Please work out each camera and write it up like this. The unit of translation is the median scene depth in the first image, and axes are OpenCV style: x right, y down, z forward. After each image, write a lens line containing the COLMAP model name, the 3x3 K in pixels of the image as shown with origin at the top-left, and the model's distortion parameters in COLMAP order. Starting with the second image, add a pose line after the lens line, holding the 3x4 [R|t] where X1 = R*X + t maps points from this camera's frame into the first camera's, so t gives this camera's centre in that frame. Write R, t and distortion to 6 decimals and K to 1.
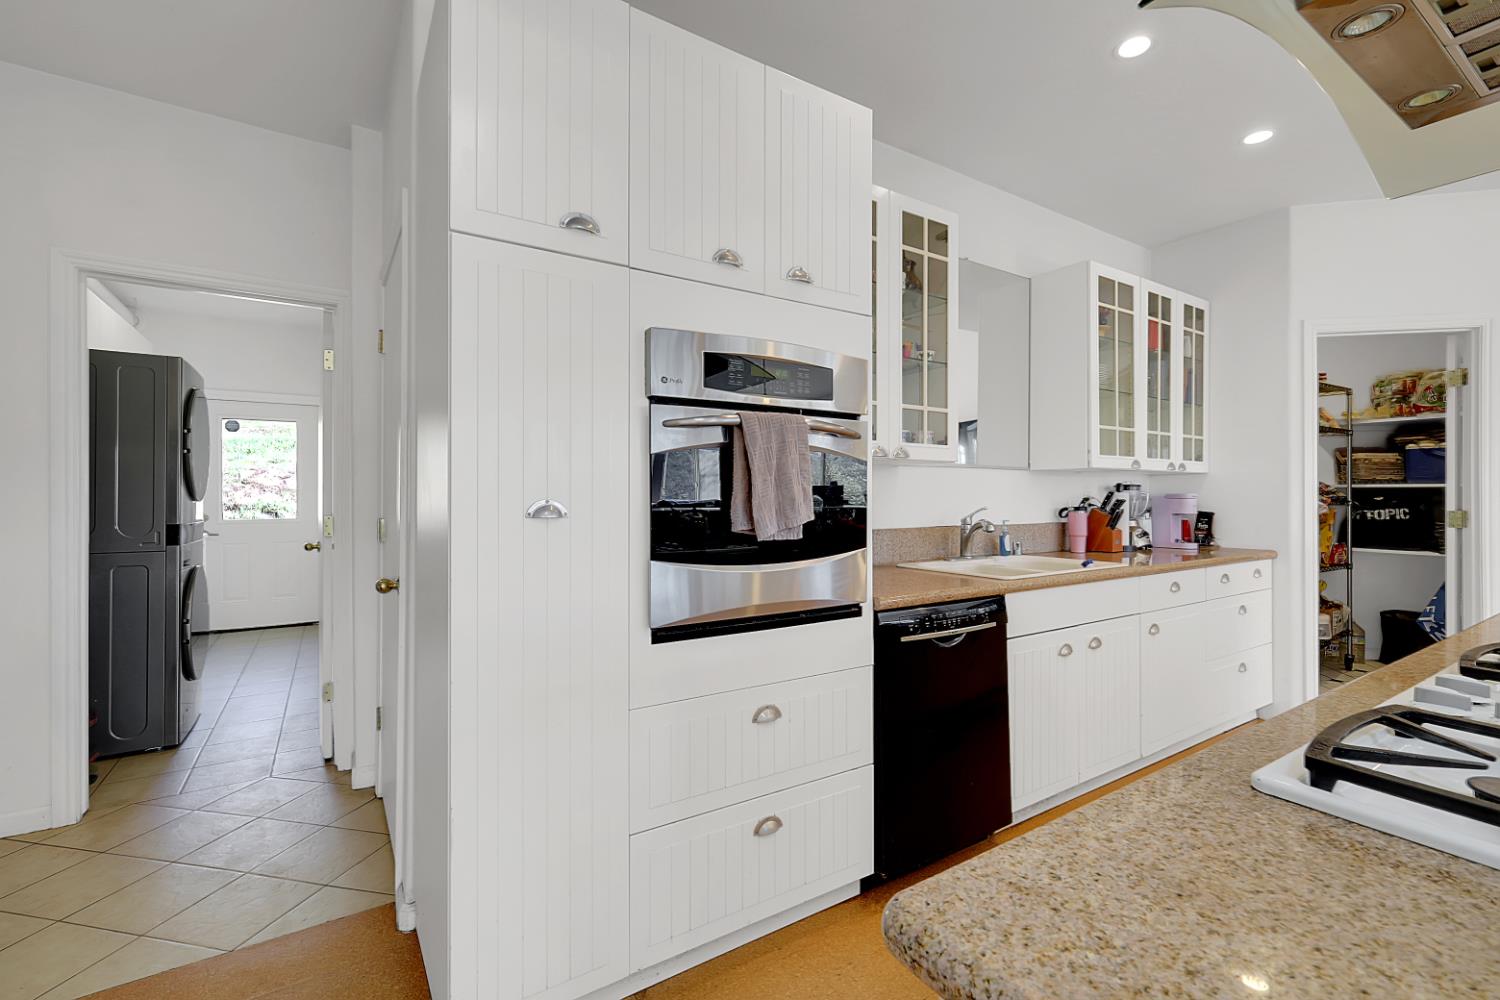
lens RADIAL K [[644.6, 0, 751.9], [0, 644.6, 492.9], [0, 0, 1]] dist [0.001415, 0.000308]
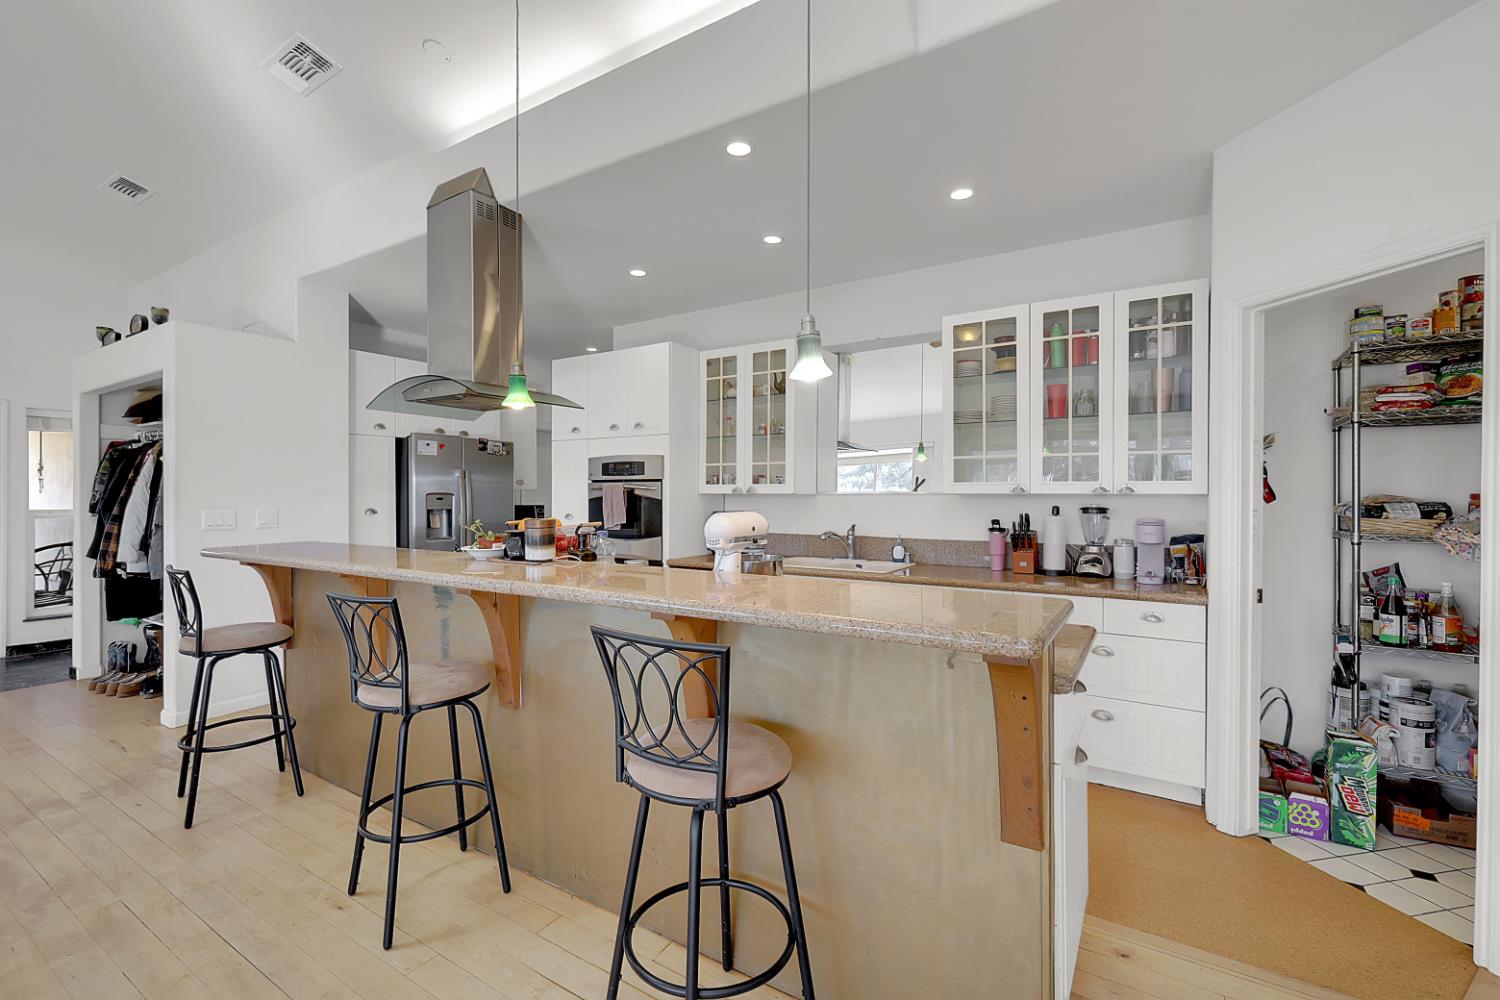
lens RADIAL K [[644.6, 0, 744.1], [0, 644.6, 495.3], [0, 0, 1]] dist [0.001415, 0.000308]
pose [[0.417545, 0.007804, -0.908623, 2.357240], [0.003294, 0.999944, 0.010102, -0.084934], [0.908650, -0.007211, 0.417496, 0.305072]]
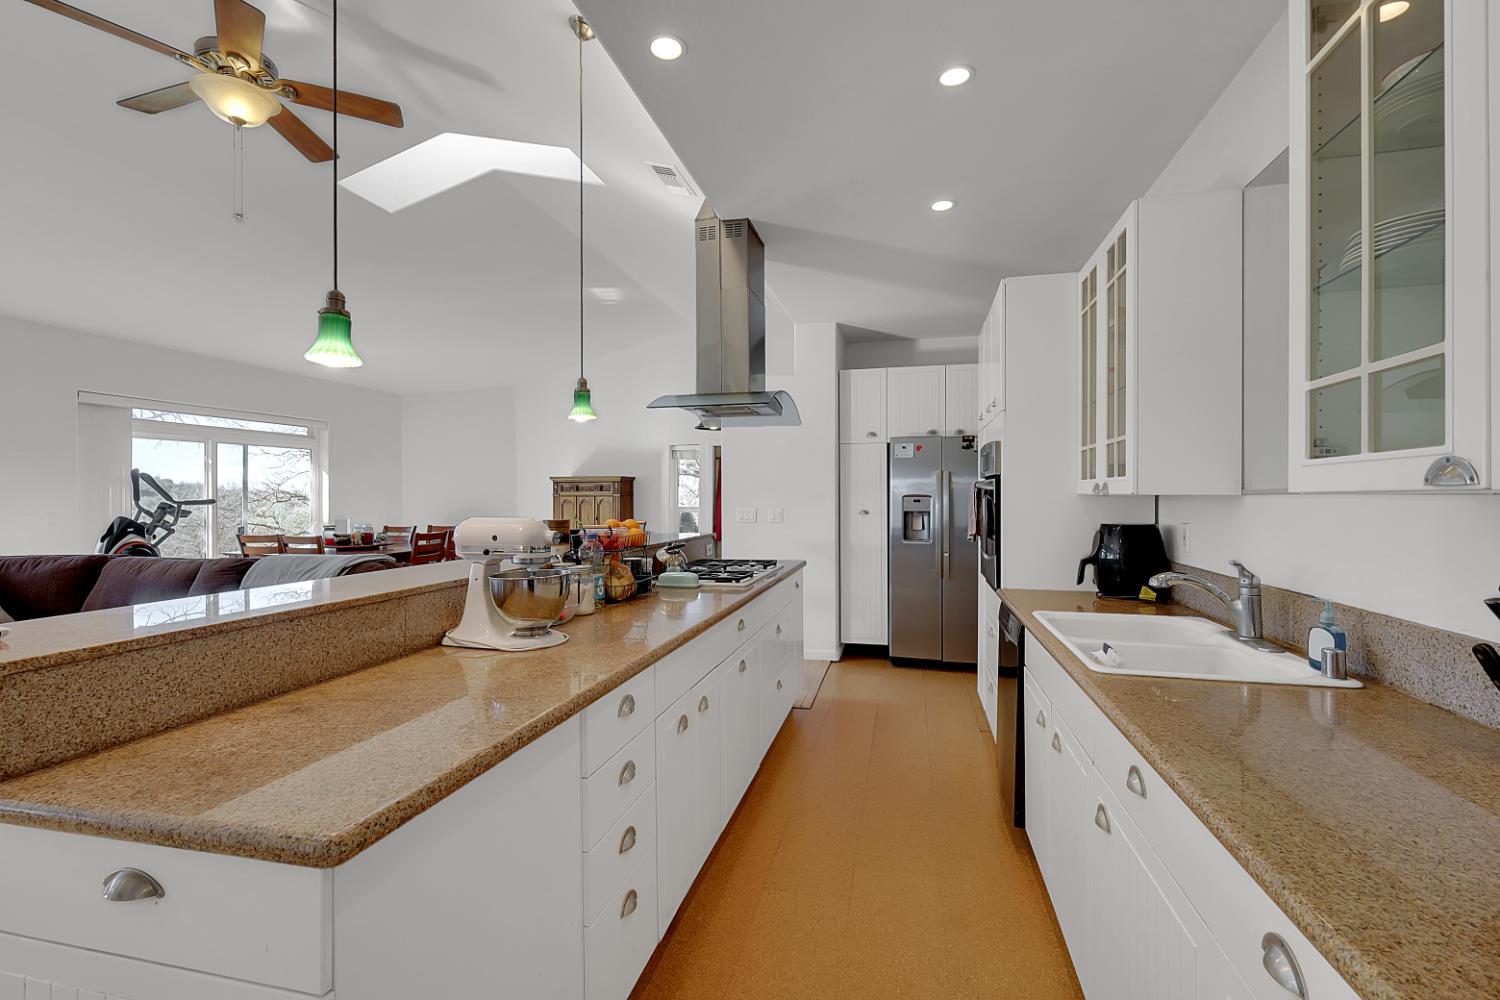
lens RADIAL K [[644.6, 0, 755.0], [0, 644.6, 495.9], [0, 0, 1]] dist [0.001415, 0.000308]
pose [[-0.715649, 0.007733, -0.698418, 1.755413], [0.012845, 0.999915, -0.002091, -0.071212], [0.698342, -0.010467, -0.715688, 1.708598]]
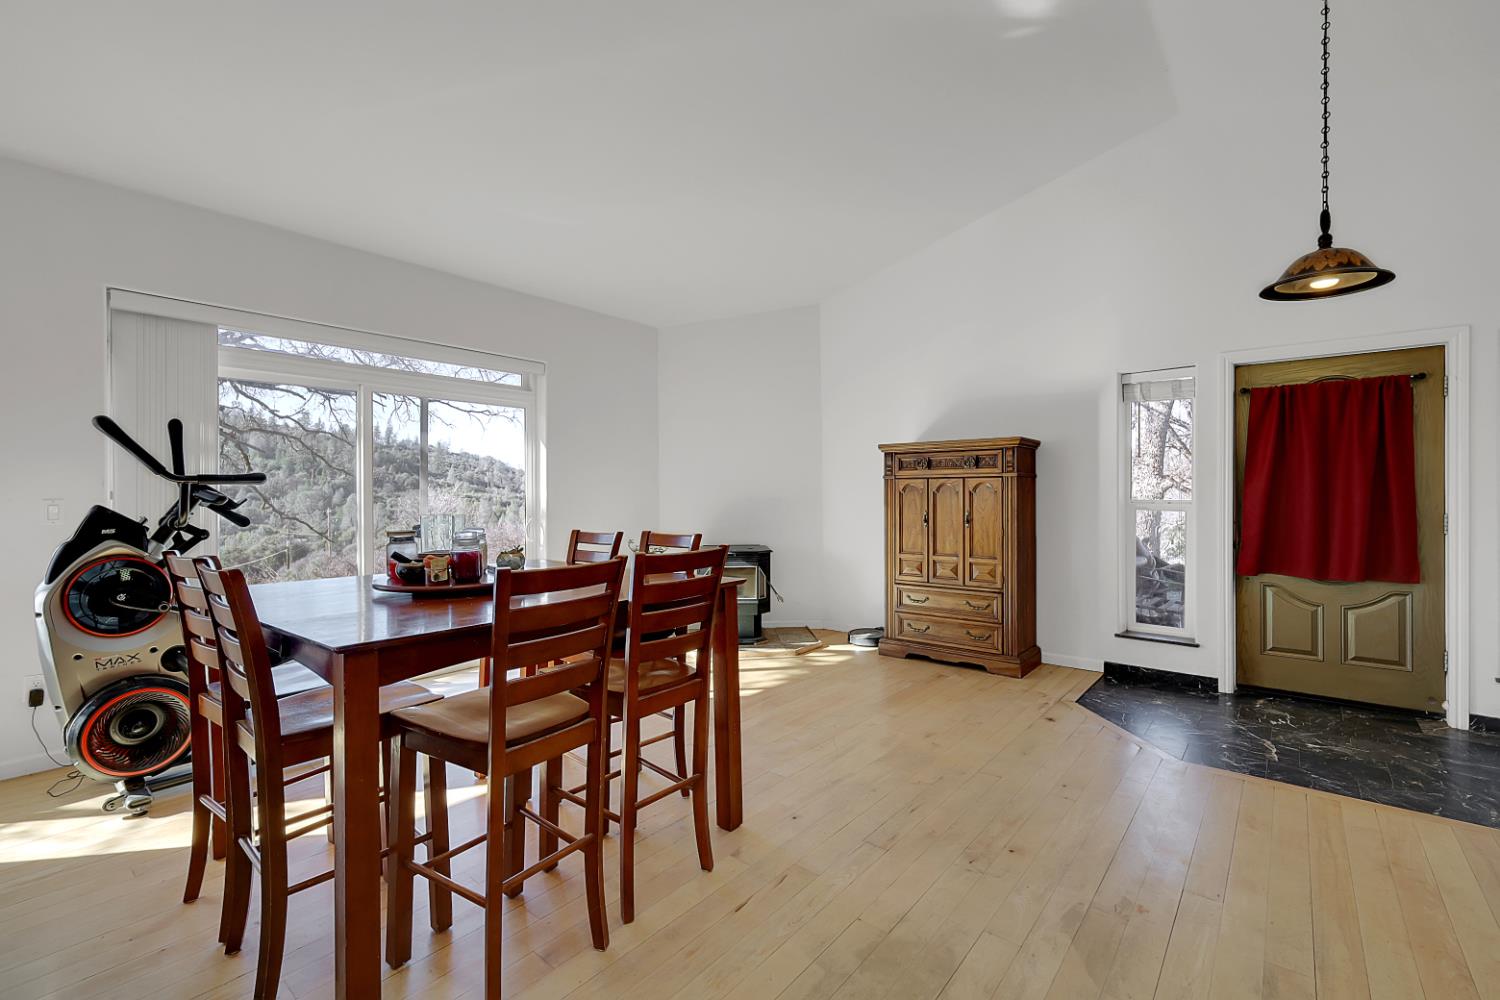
lens RADIAL K [[644.6, 0, 751.9], [0, 644.6, 499.5], [0, 0, 1]] dist [0.001415, 0.000308]
pose [[-0.952348, 0.011204, -0.304807, 0.847834], [0.011115, 0.999936, 0.002027, -0.024935], [0.304810, -0.001458, -0.952412, -0.341728]]
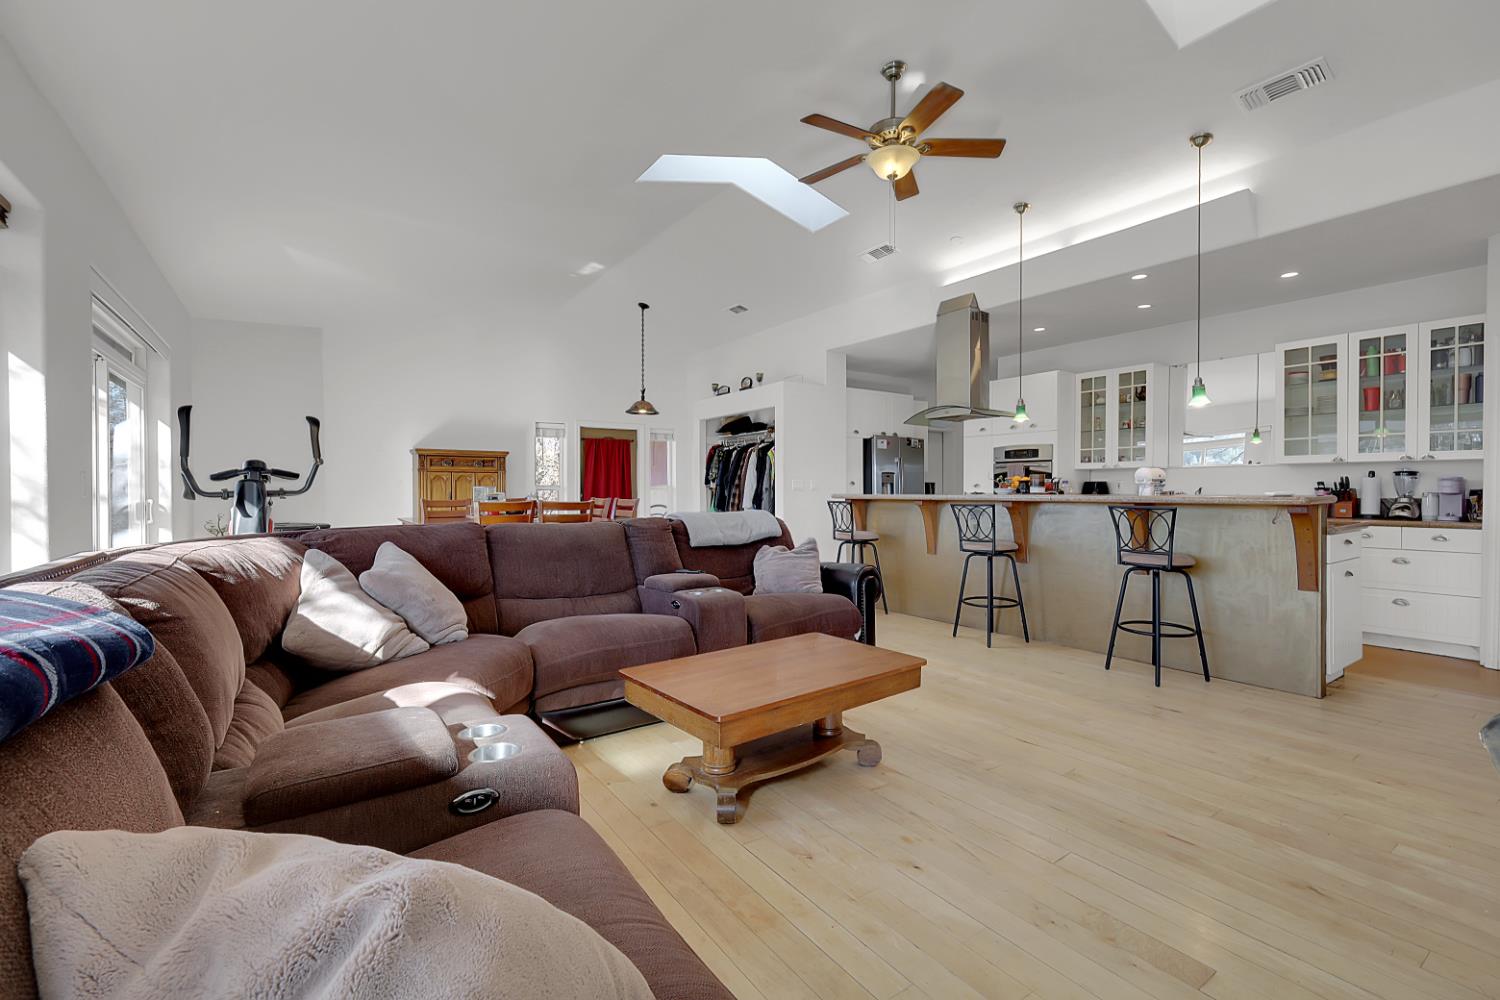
lens RADIAL K [[644.6, 0, 750.0], [0, 644.6, 495.9], [0, 0, 1]] dist [0.001415, 0.000308]
pose [[0.036318, 0.016060, -0.999211, 3.634365], [0.008155, 0.999833, 0.016366, 0.006963], [0.999307, -0.008743, 0.036181, -0.786113]]
